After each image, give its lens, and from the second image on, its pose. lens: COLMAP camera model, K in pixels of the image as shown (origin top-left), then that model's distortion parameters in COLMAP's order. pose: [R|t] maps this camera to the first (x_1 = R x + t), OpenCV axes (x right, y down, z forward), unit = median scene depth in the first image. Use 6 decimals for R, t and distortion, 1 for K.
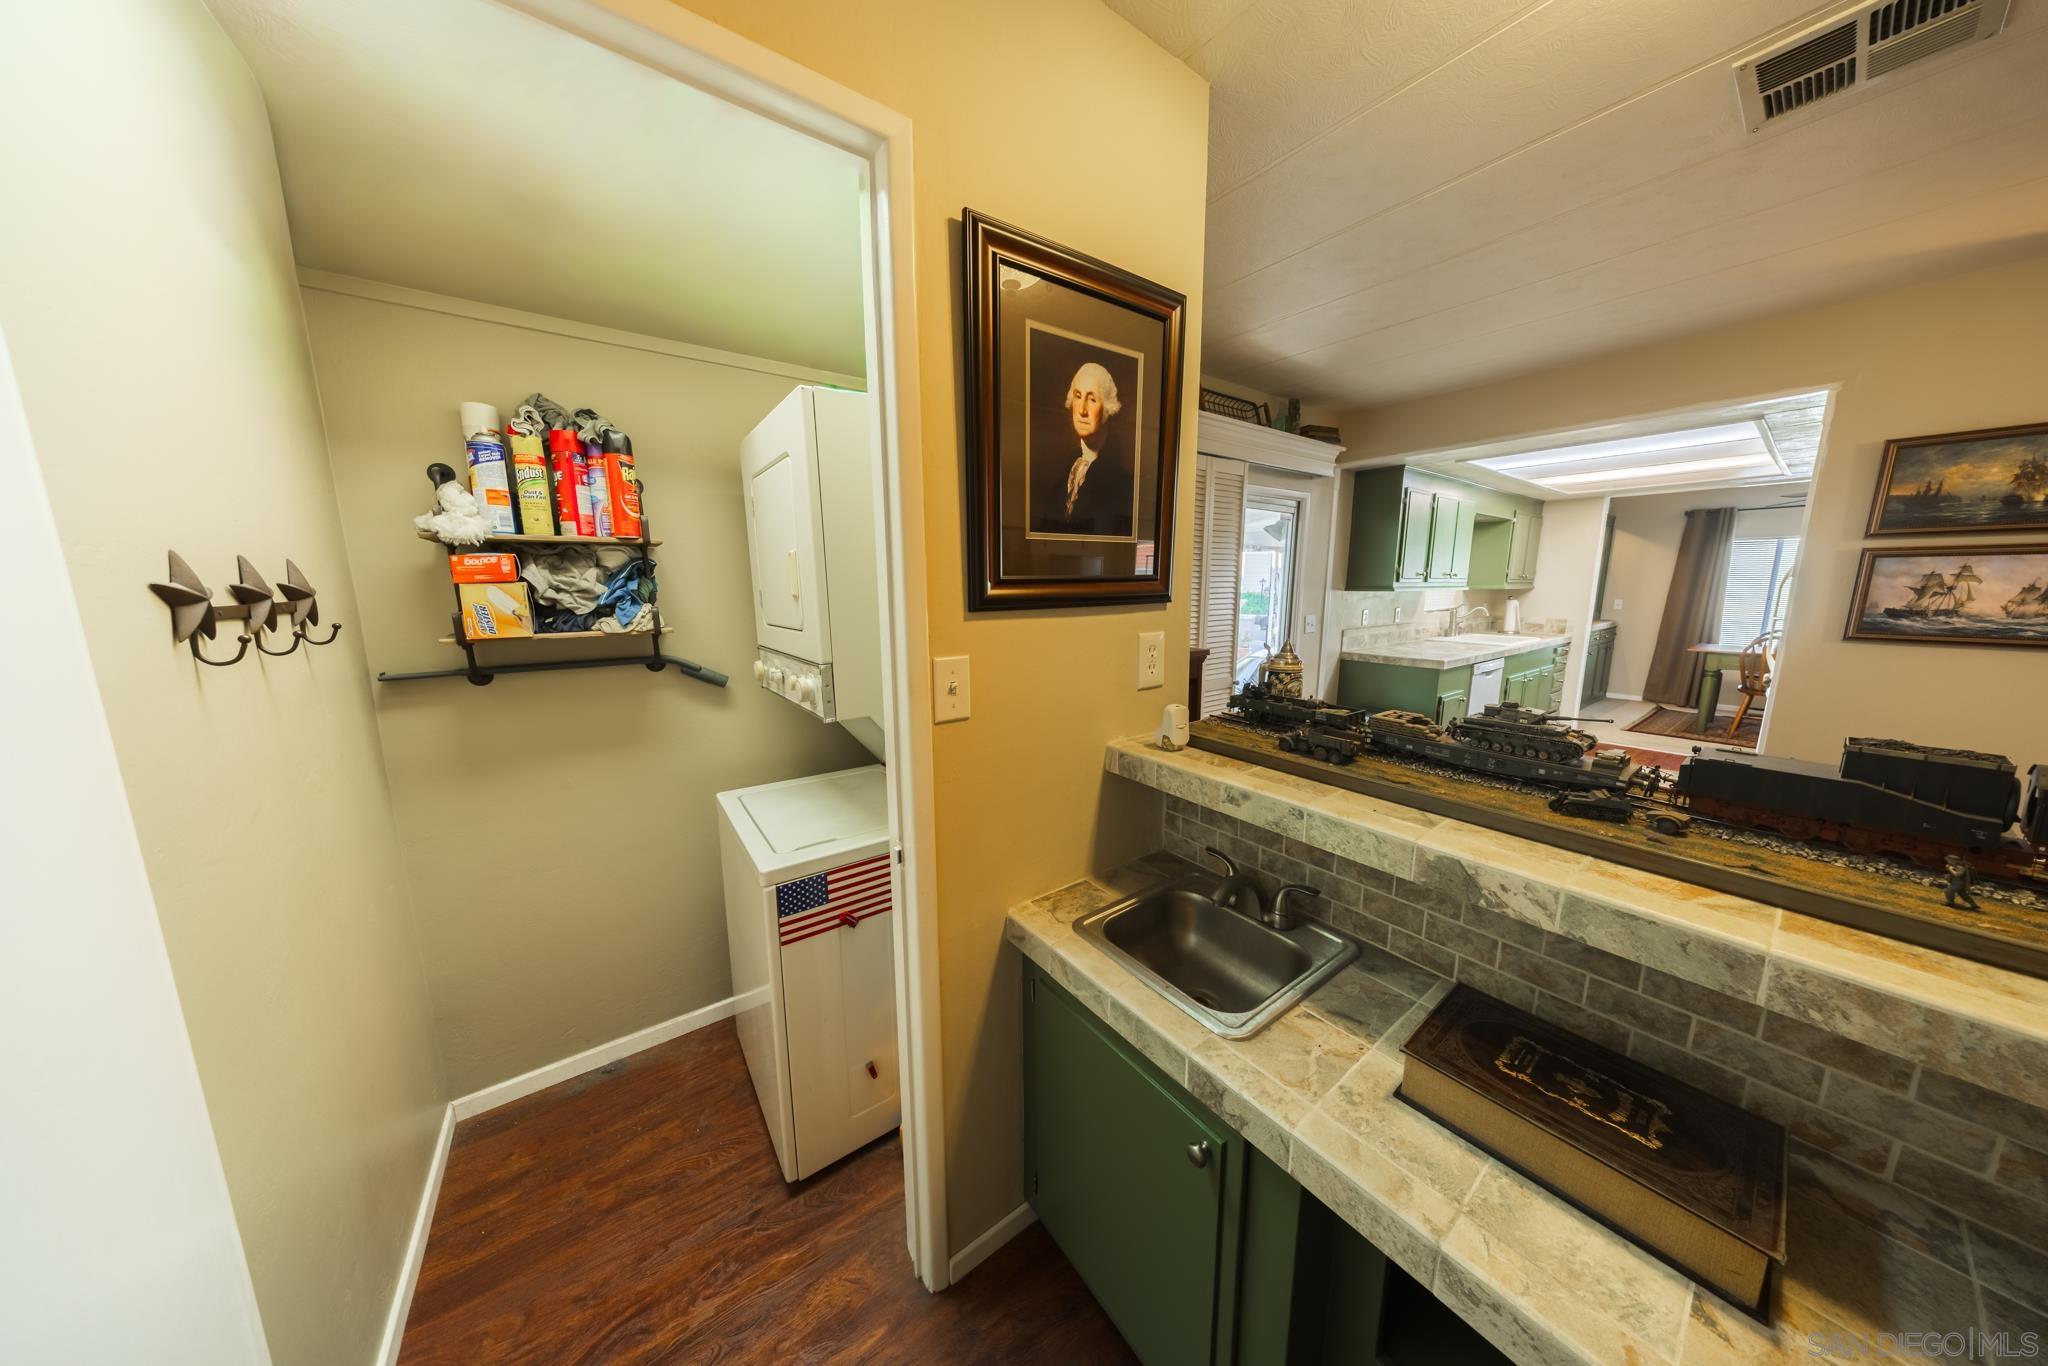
lens RADIAL K [[588.7, 0, 1024.0], [0, 588.7, 678.8], [0, 0, 1]] dist [-0.019497, 0.002808]
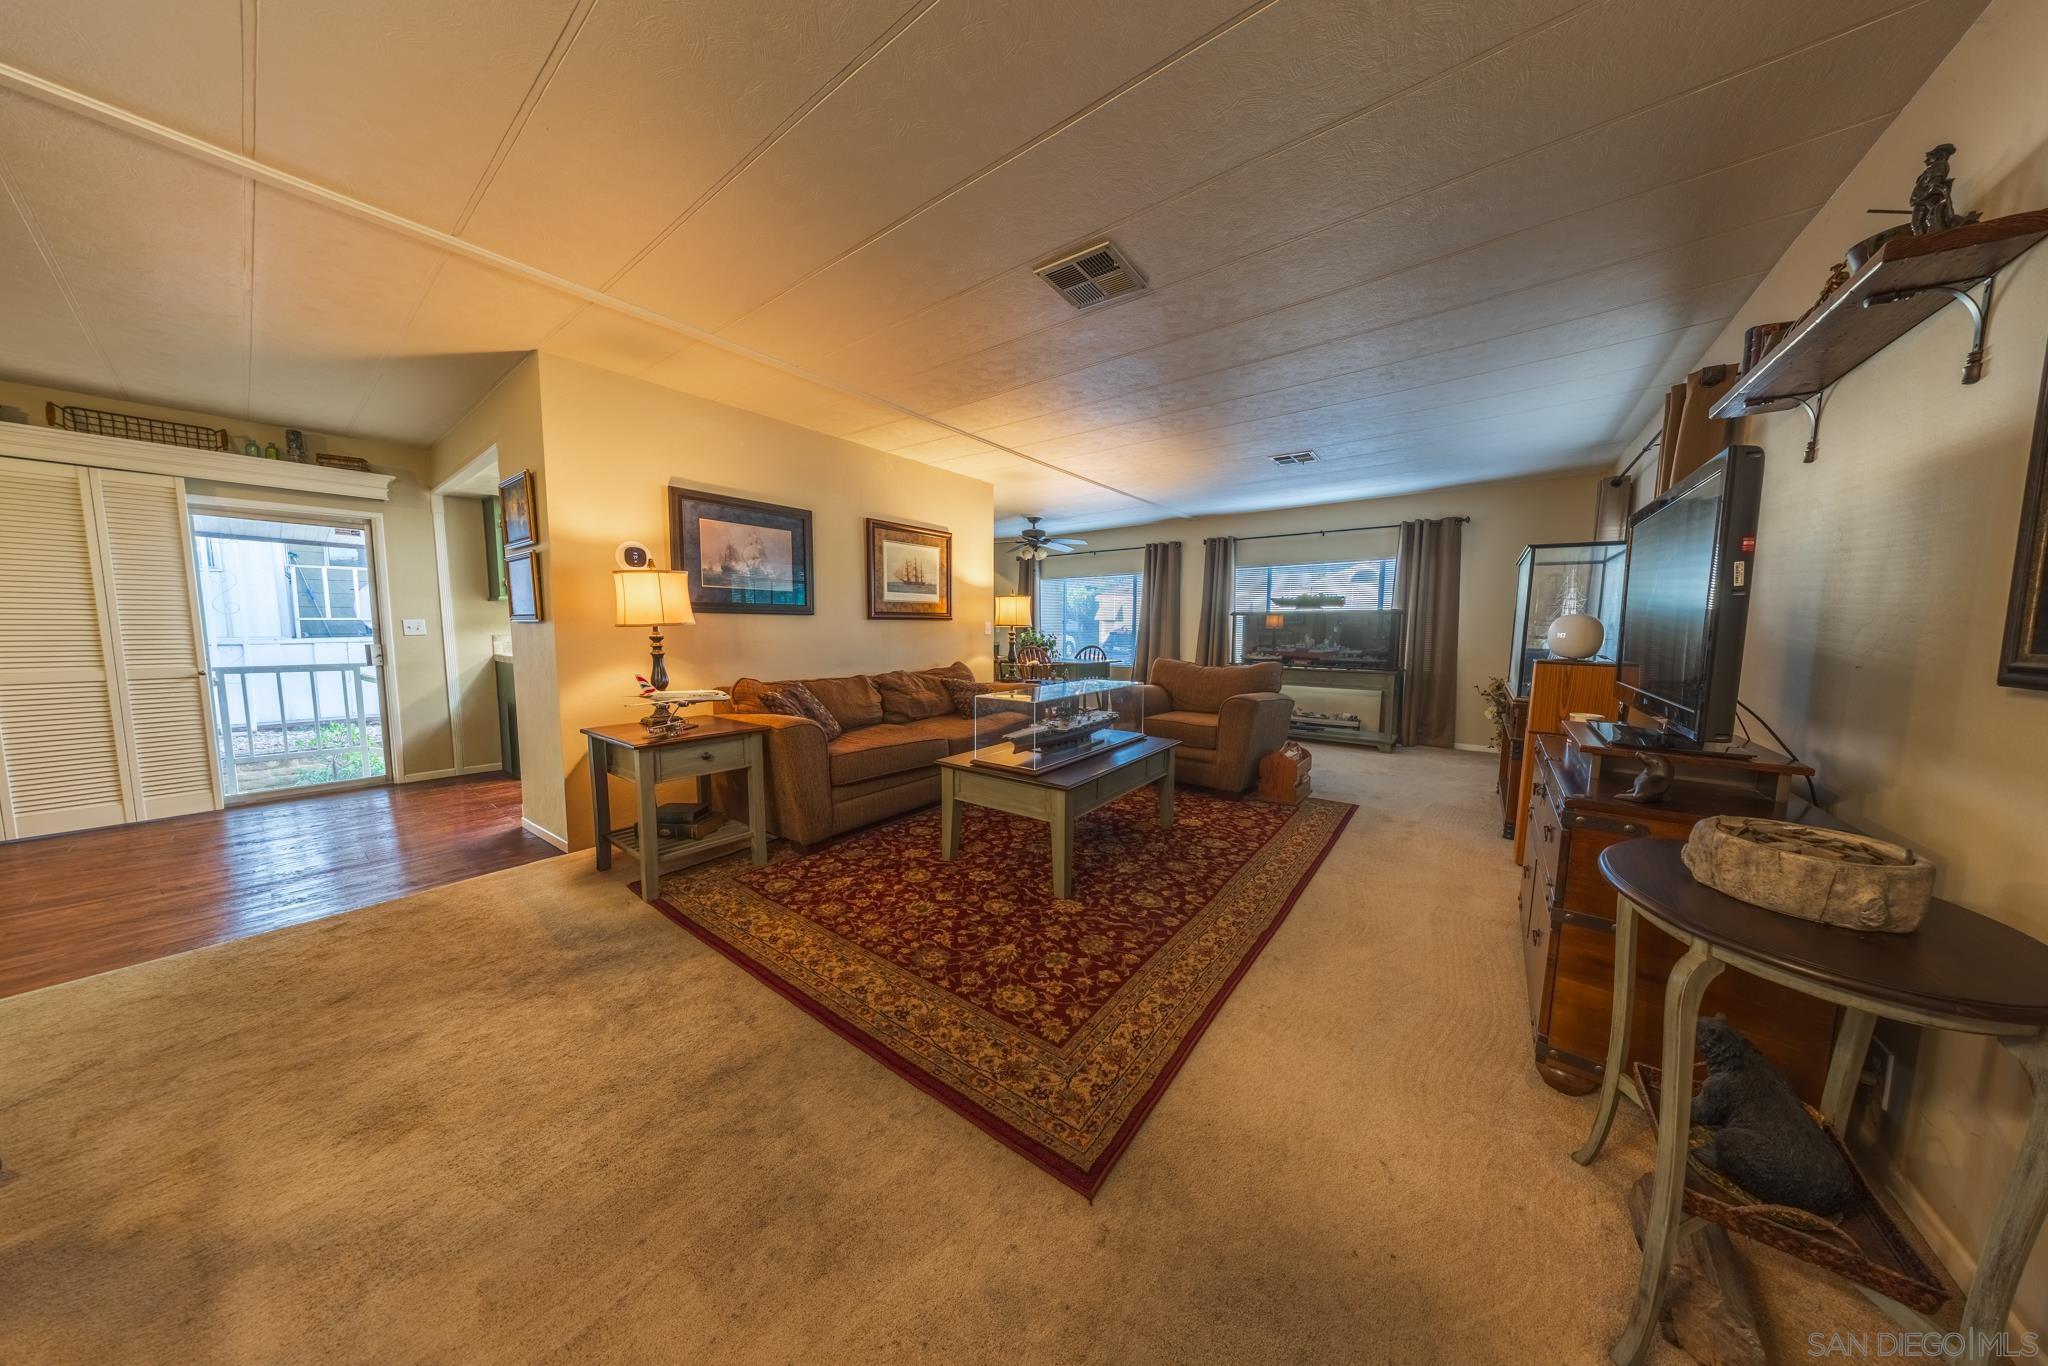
lens RADIAL K [[590.5, 0, 1031.8], [0, 590.5, 679.5], [0, 0, 1]] dist [0.000392, -0.000013]
pose [[0.954957, -0.016185, 0.296302, 1.472597], [0.038407, 0.996854, -0.069331, 0.151498], [-0.294248, 0.077588, 0.952575, -0.505937]]
